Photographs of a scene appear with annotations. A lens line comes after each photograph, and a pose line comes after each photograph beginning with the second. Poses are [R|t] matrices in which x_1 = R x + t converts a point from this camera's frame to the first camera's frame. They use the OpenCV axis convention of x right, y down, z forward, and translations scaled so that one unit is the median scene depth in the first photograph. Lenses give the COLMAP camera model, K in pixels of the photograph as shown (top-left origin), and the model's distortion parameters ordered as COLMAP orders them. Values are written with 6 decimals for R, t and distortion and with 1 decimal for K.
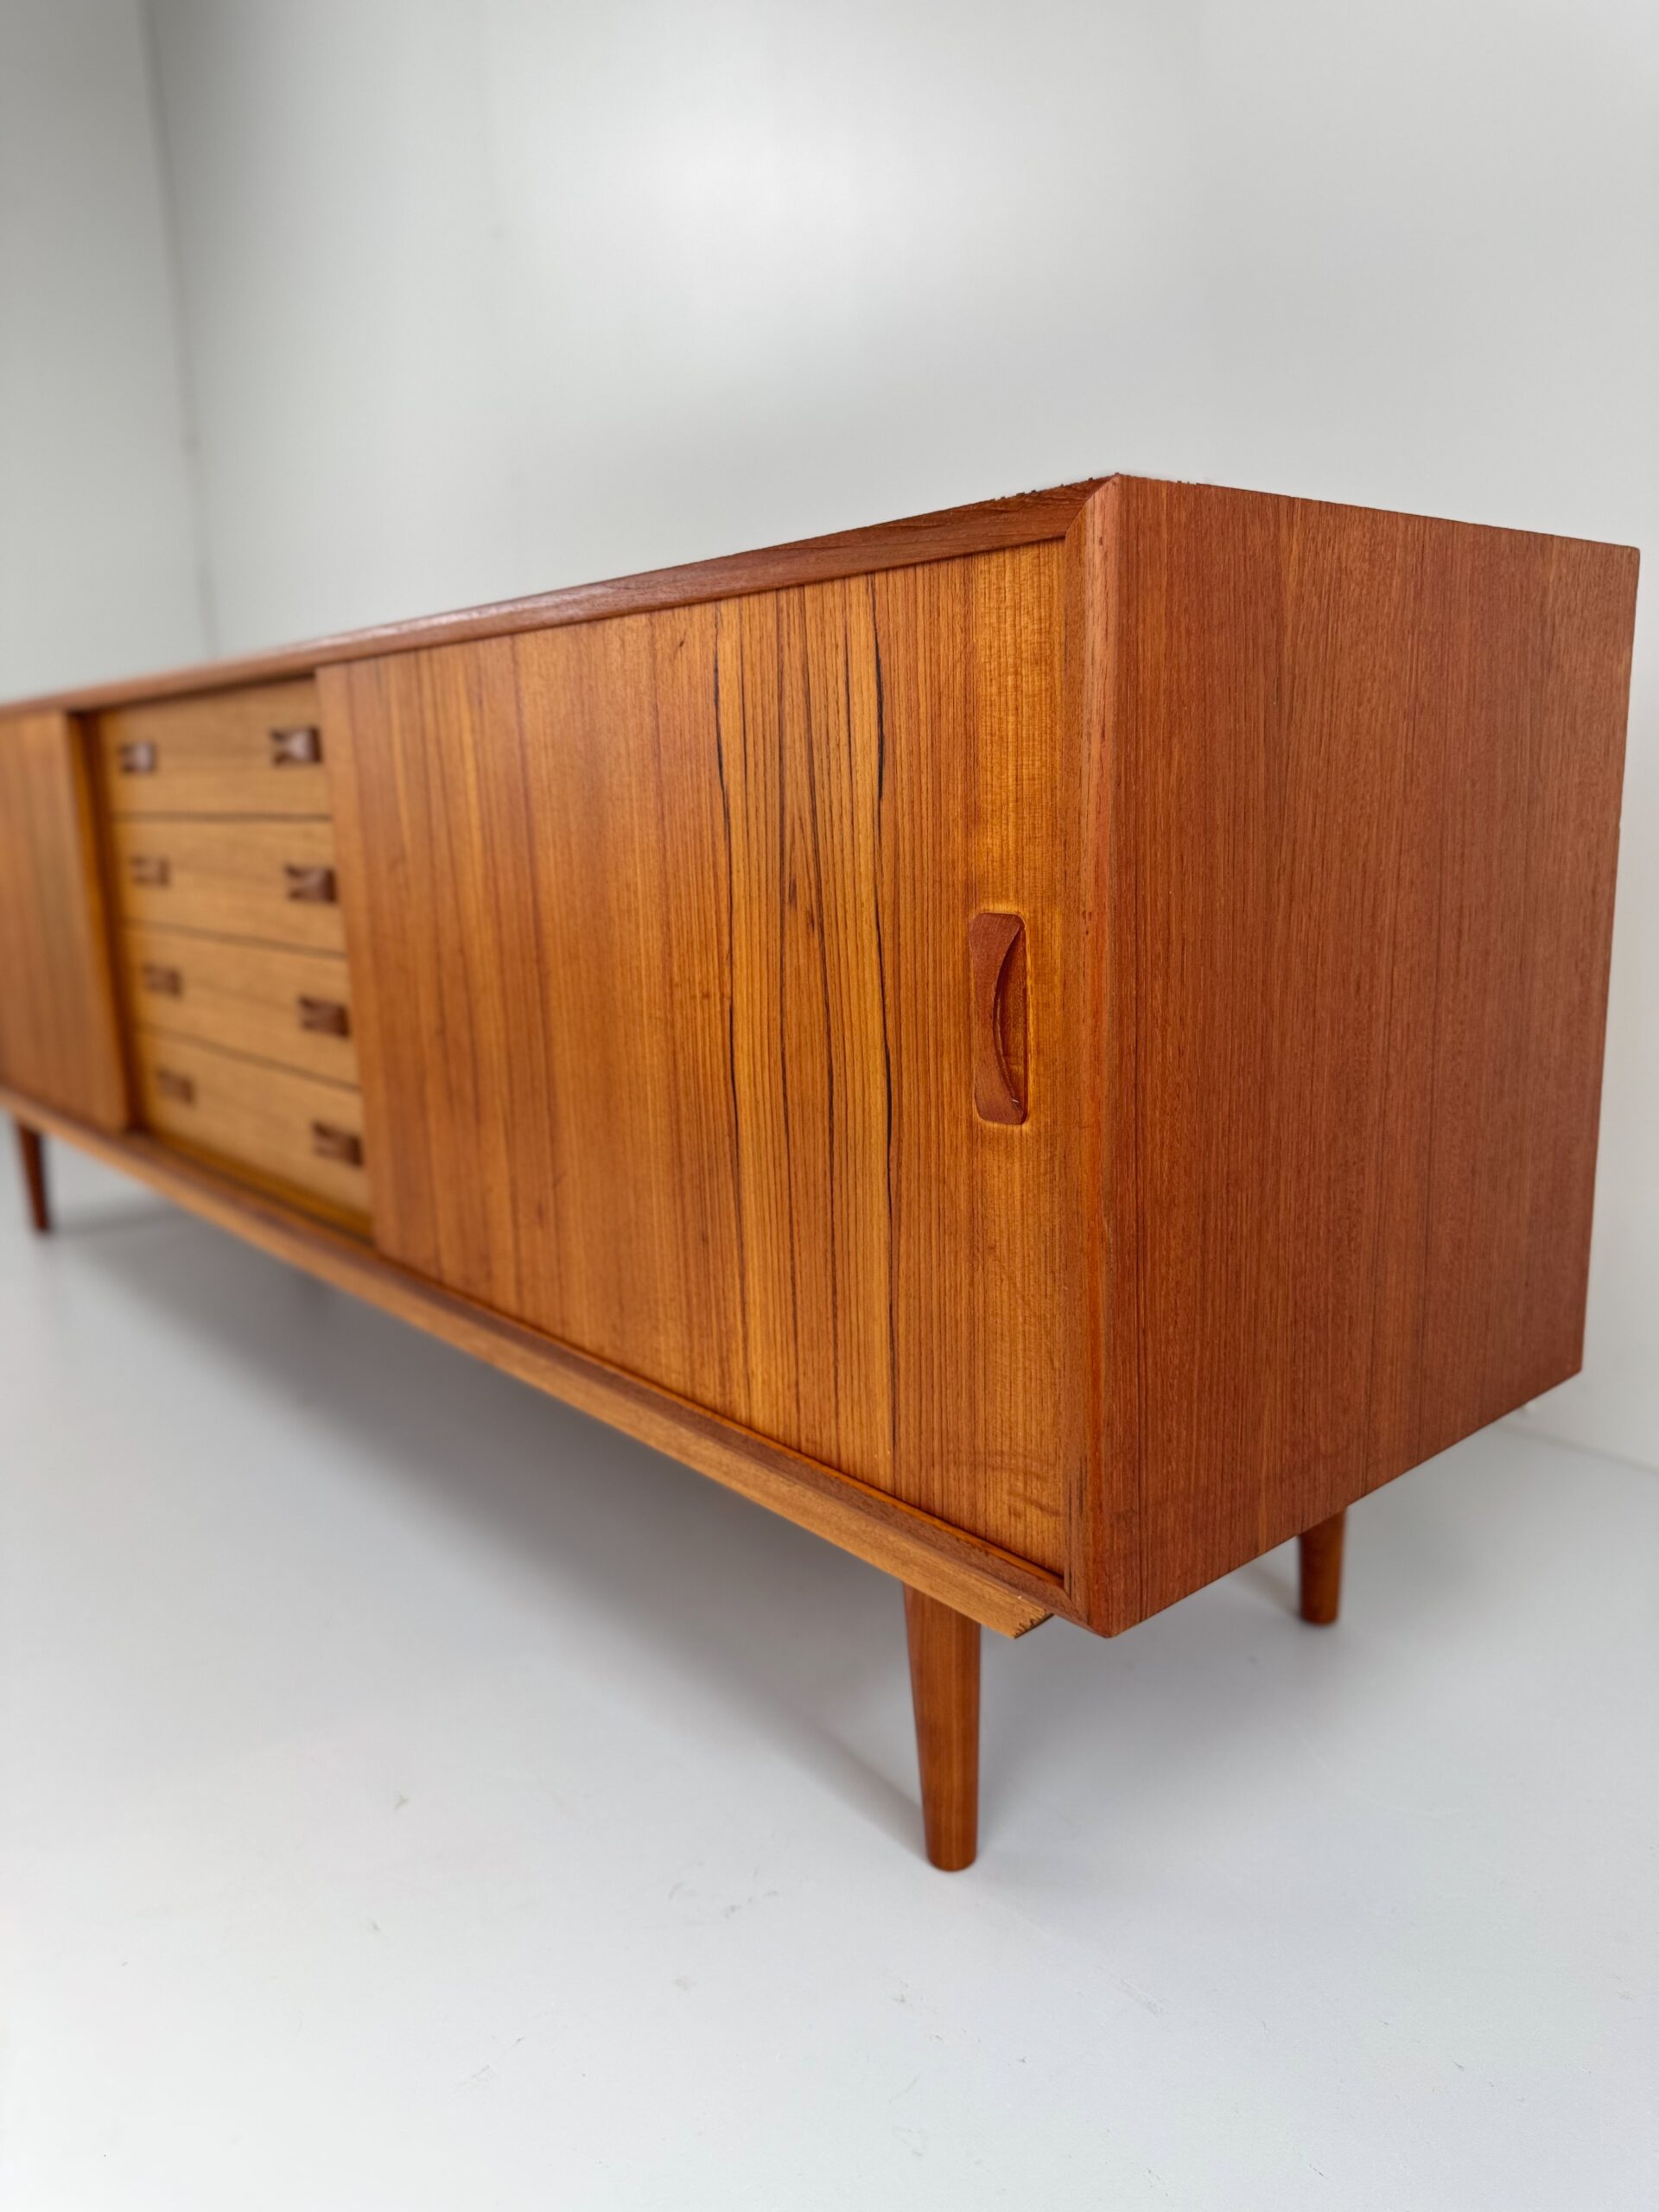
lens RADIAL K [[1561.4, 0, 829.5], [0, 1561.4, 1106.0], [0, 0, 1]] dist [0.192761, -0.441041]
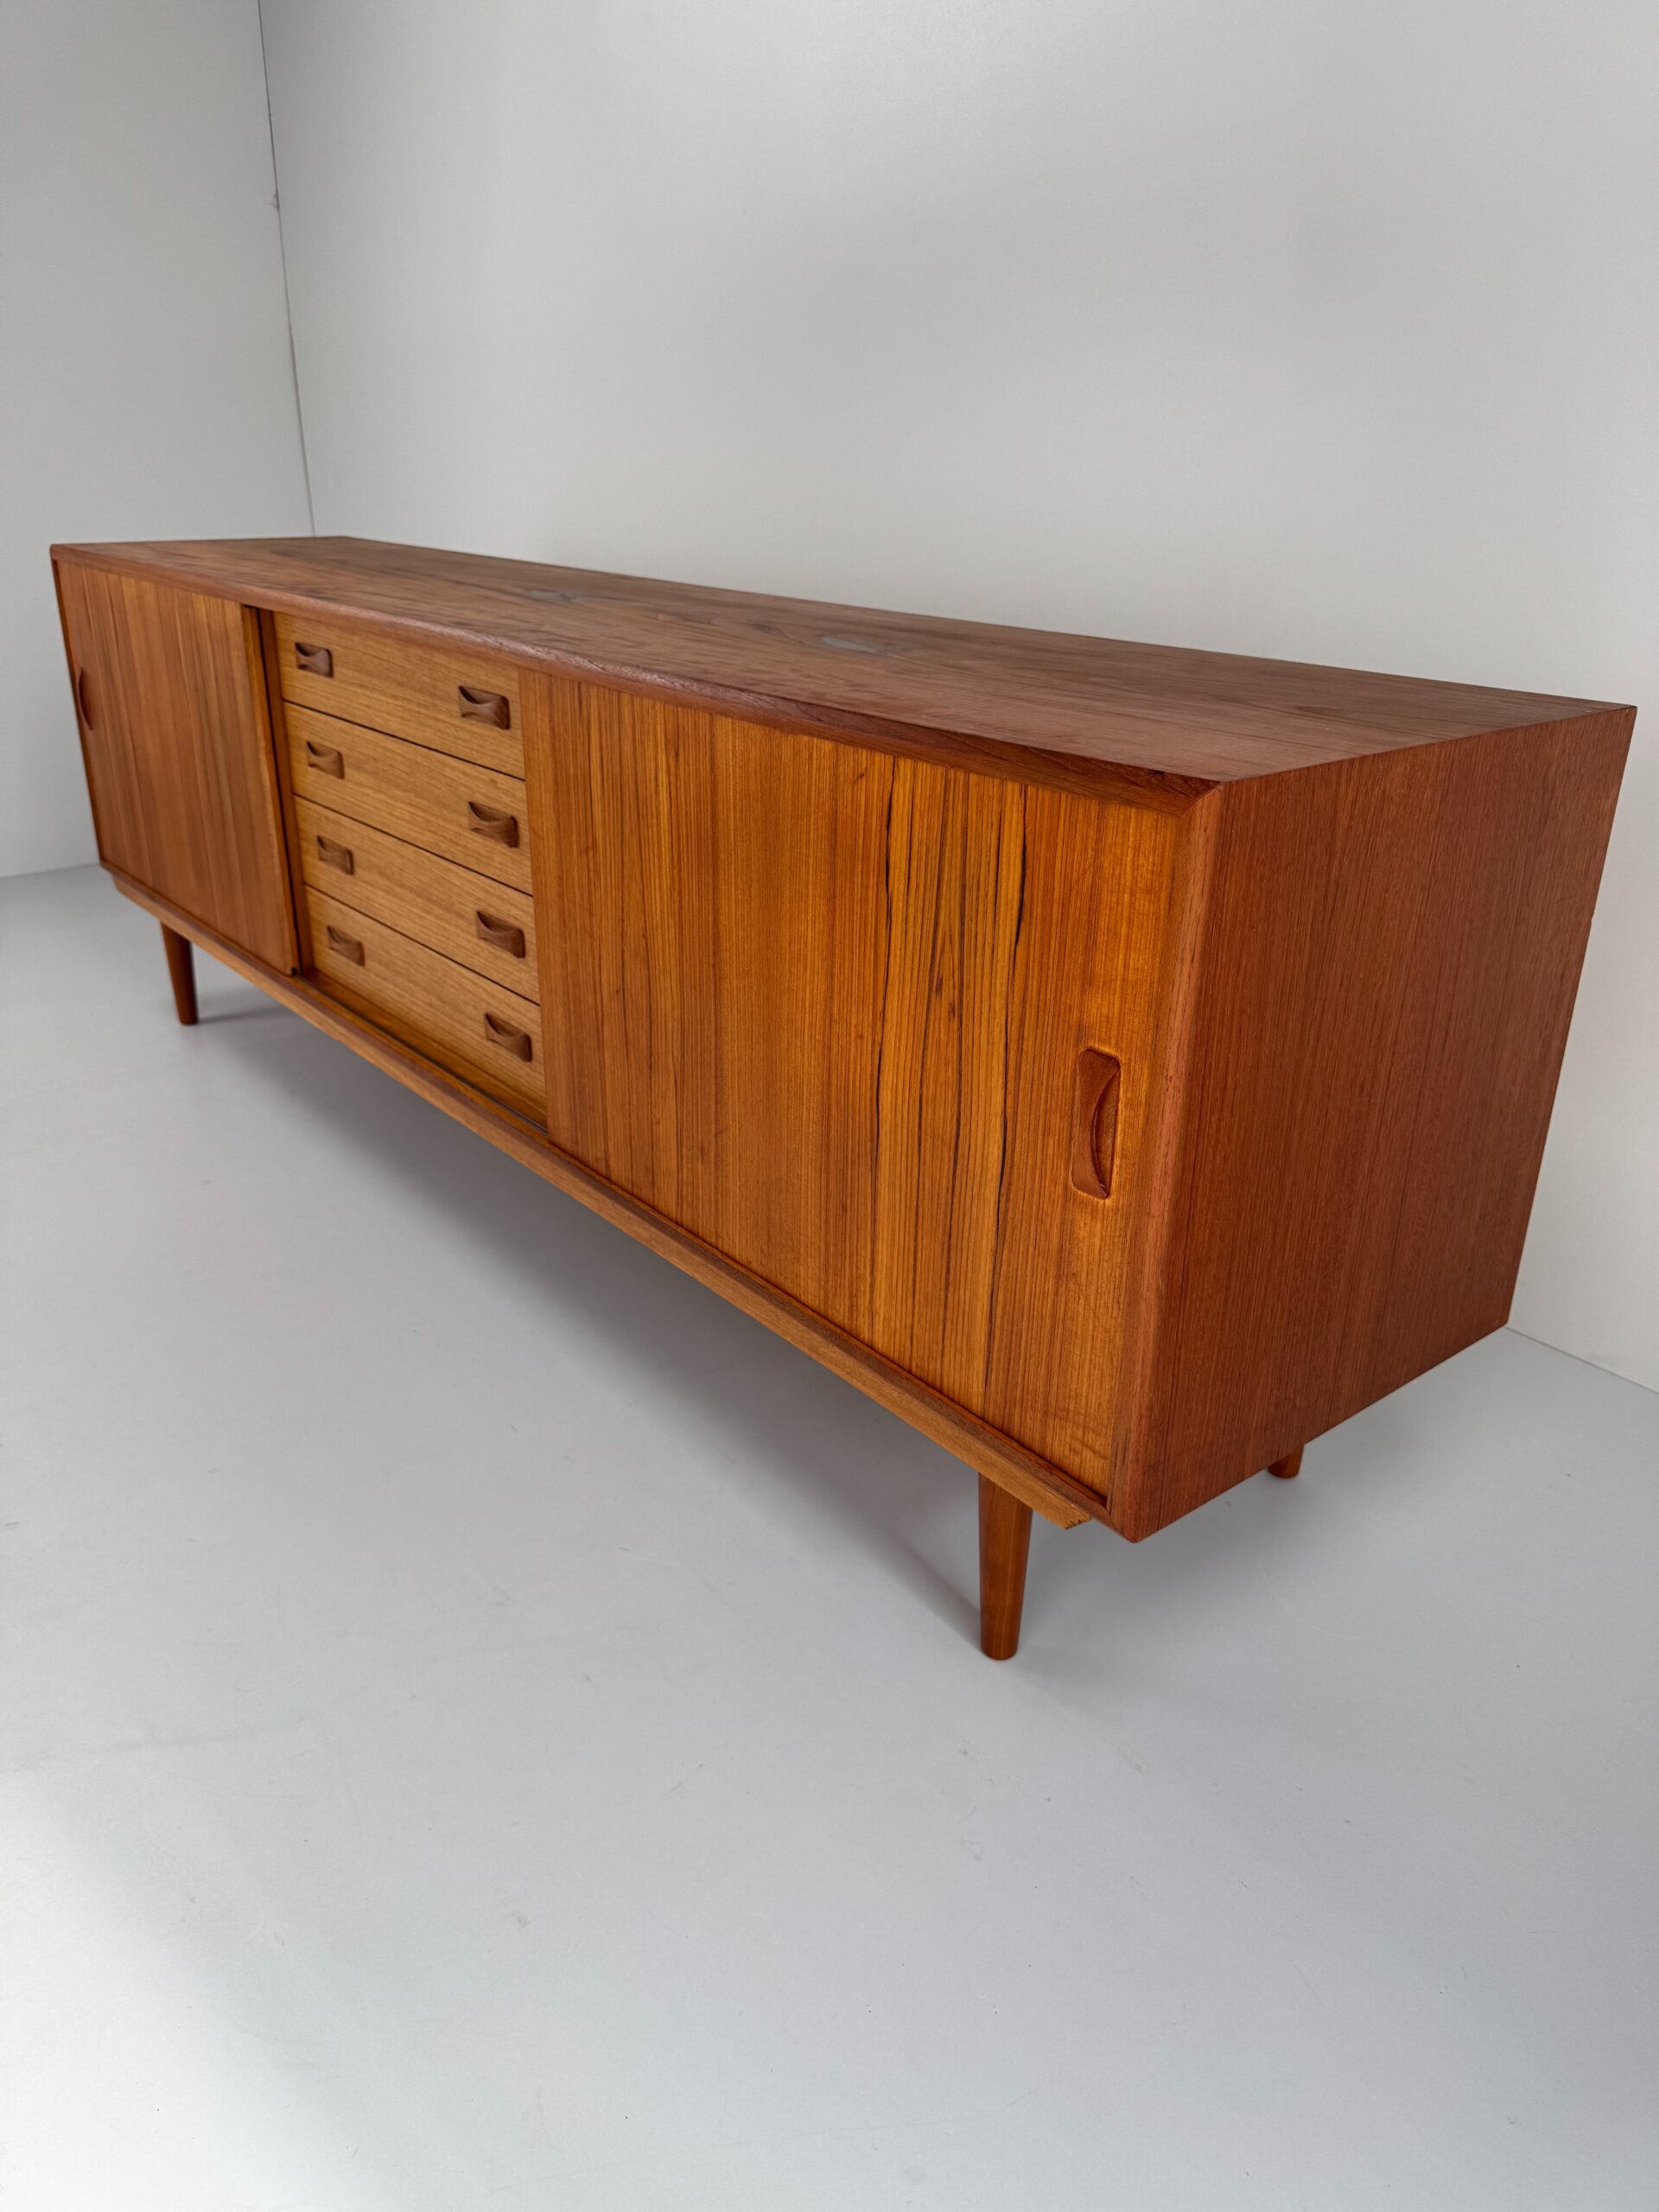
lens RADIAL K [[1561.4, 0, 829.5], [0, 1561.4, 1106.0], [0, 0, 1]] dist [0.192761, -0.441041]
pose [[0.998557, 0.053698, -0.000491, -0.115981], [-0.052640, 0.980623, 0.188702, -0.297027], [0.010614, -0.188404, 0.982034, -0.327170]]
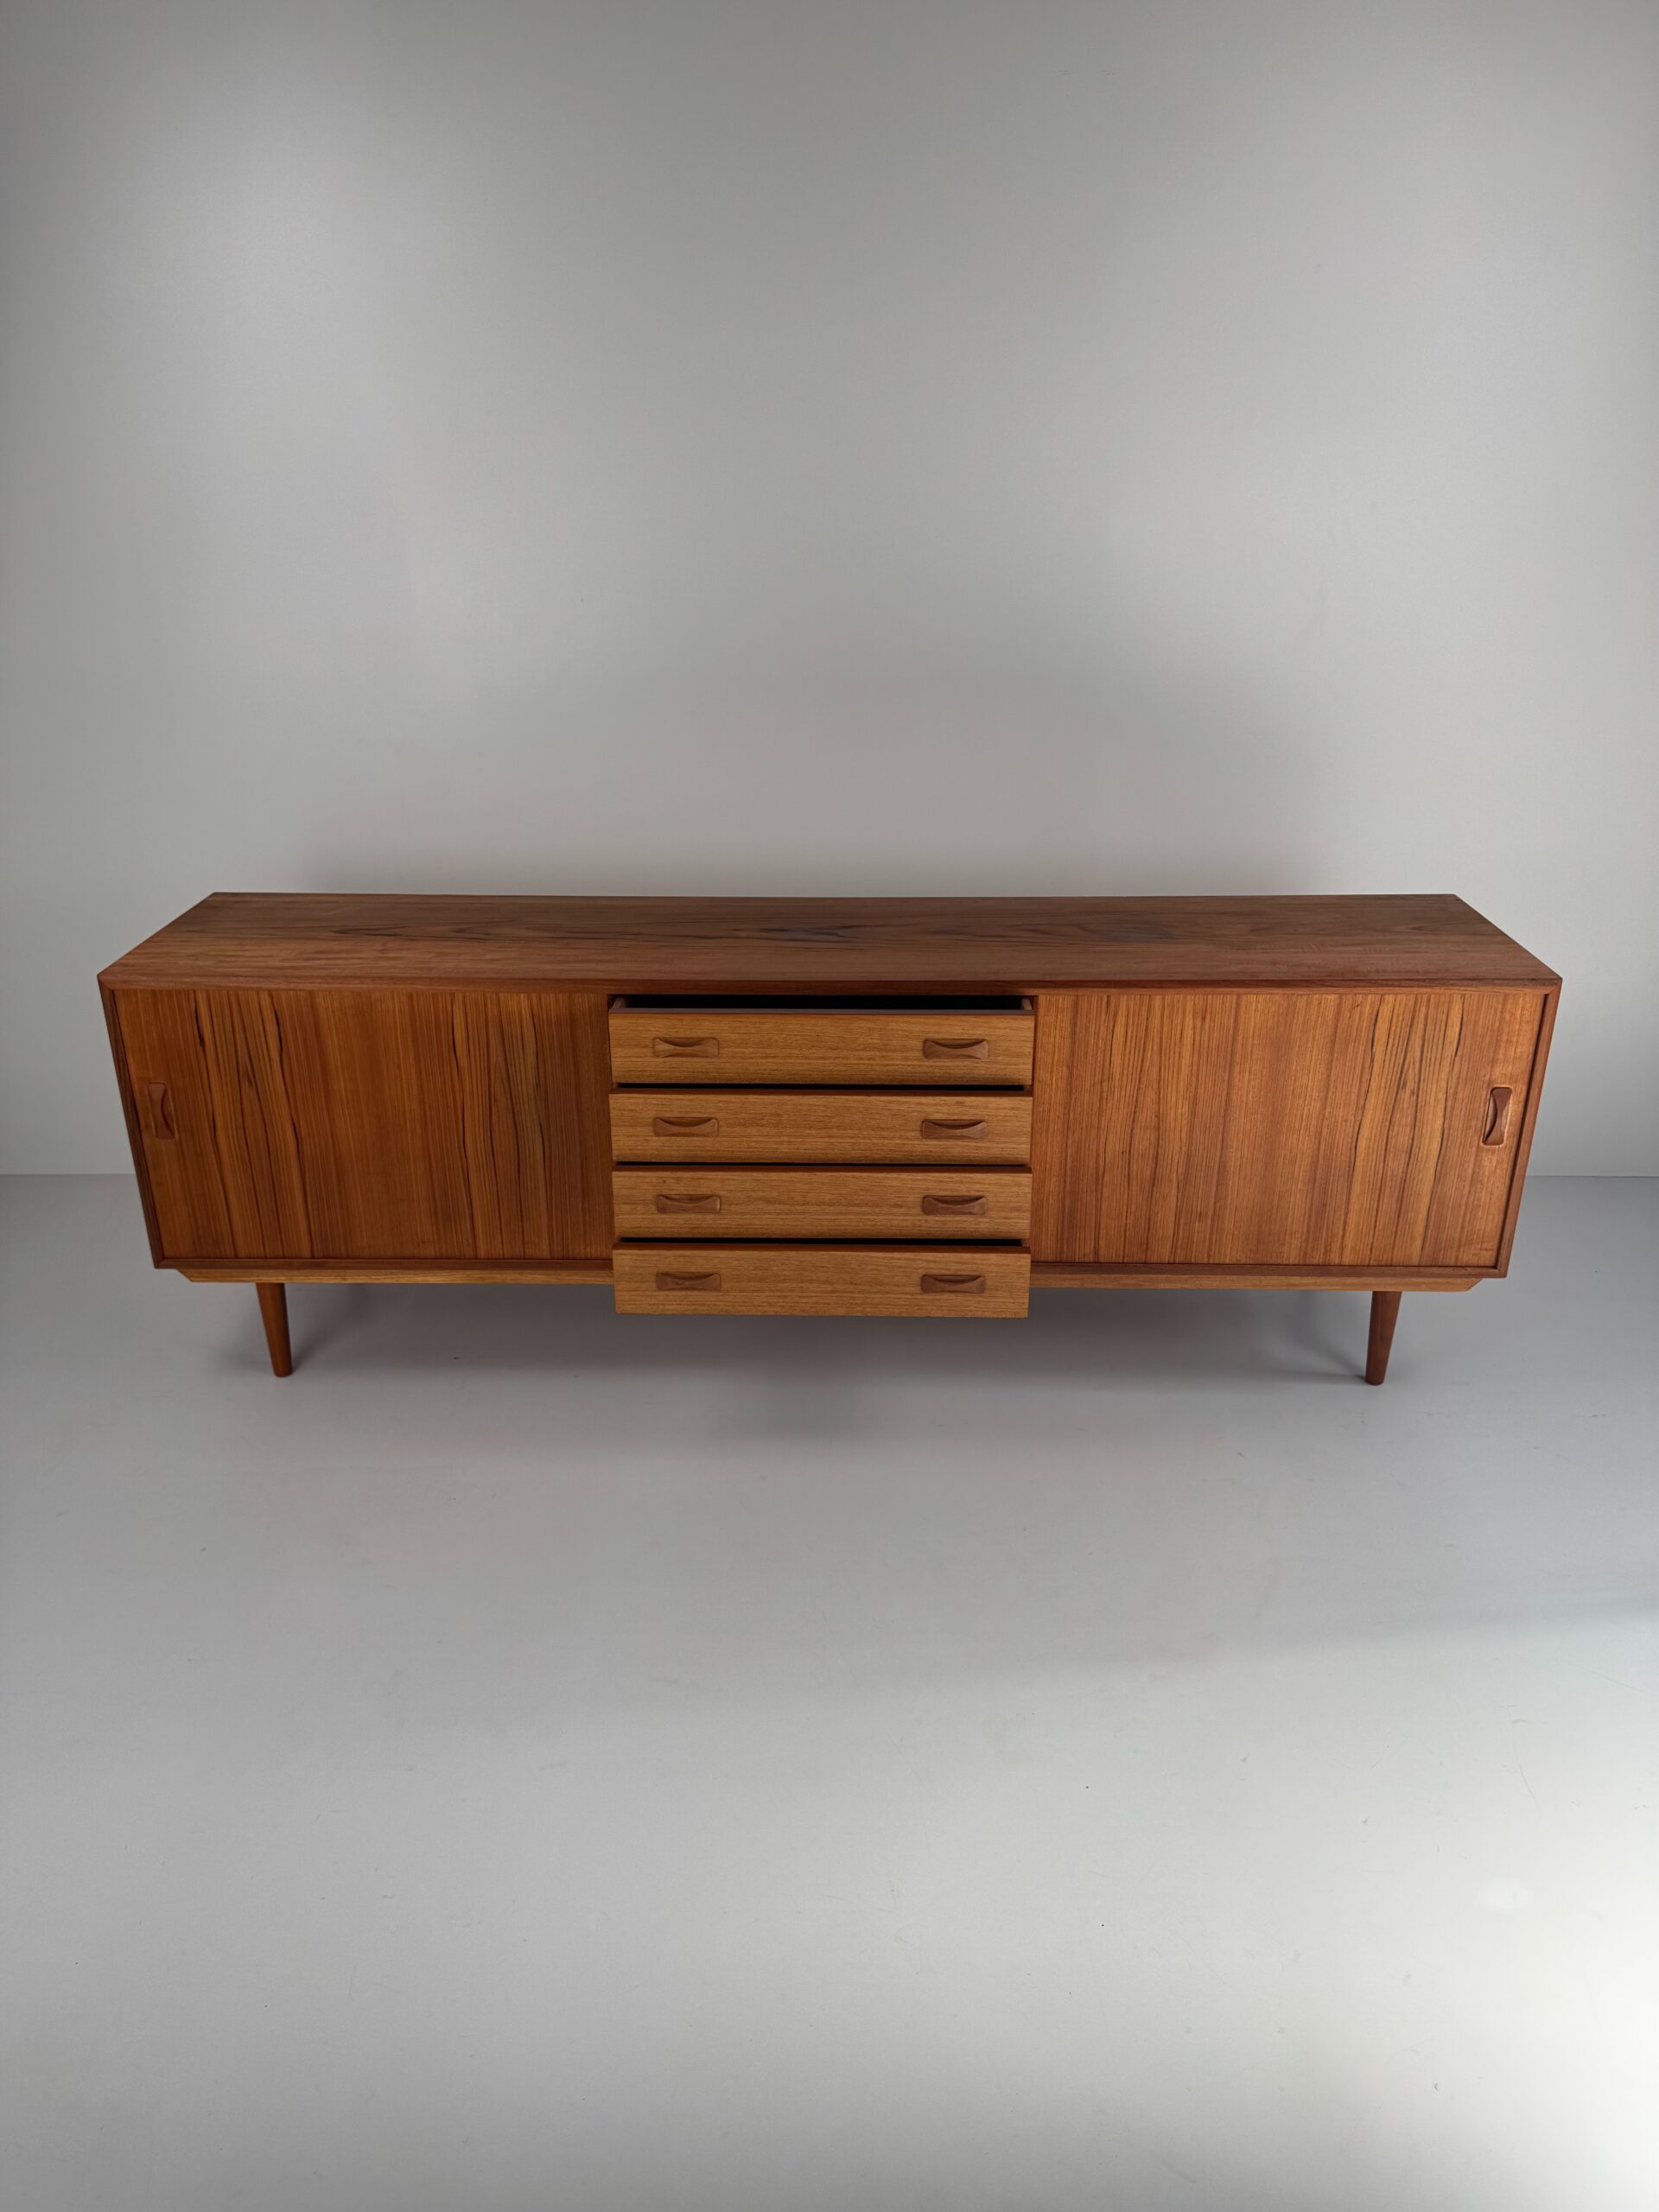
lens RADIAL K [[1558.2, 0, 834.0], [0, 1558.2, 1099.9], [0, 0, 1]] dist [0.171133, -0.410310]
pose [[0.667957, -0.260983, 0.696938, -2.987149], [0.137321, 0.963634, 0.229243, -0.993784], [-0.731421, -0.057420, 0.679504, -0.252052]]
